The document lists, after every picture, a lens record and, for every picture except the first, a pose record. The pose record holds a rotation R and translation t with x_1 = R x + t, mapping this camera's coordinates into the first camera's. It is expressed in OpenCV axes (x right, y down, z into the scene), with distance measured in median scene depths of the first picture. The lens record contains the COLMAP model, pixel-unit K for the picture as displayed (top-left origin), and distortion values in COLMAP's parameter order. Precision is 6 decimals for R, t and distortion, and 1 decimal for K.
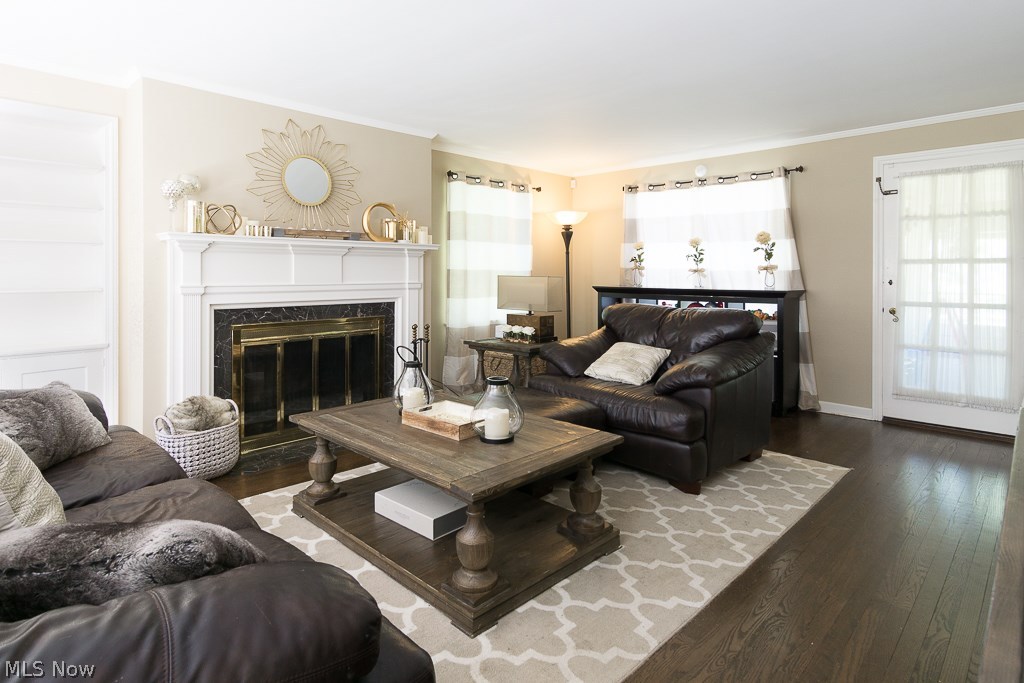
lens RADIAL K [[556.0, 0, 512.7], [0, 556.0, 272.6], [0, 0, 1]] dist [-0.000202, -0.000078]
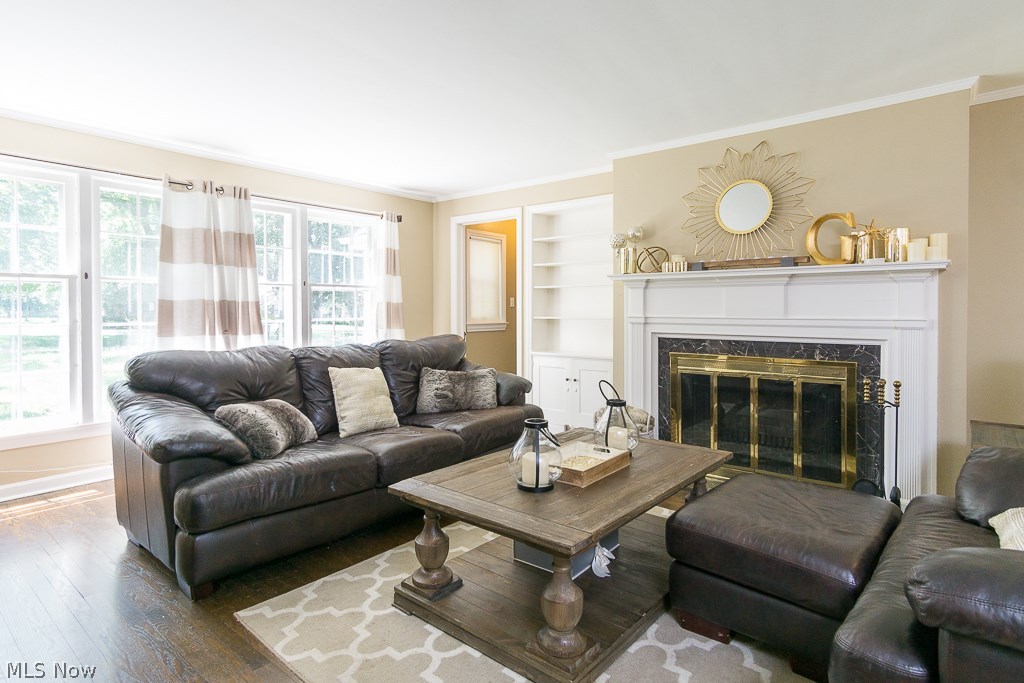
lens RADIAL K [[550.2, 0, 512.8], [0, 550.2, 313.2], [0, 0, 1]] dist [-0.001666, -0.000060]
pose [[0.076148, 0.012929, -0.997013, 0.555754], [0.003073, 0.999908, 0.013202, -0.000091], [0.997092, -0.004069, 0.076101, 0.570102]]
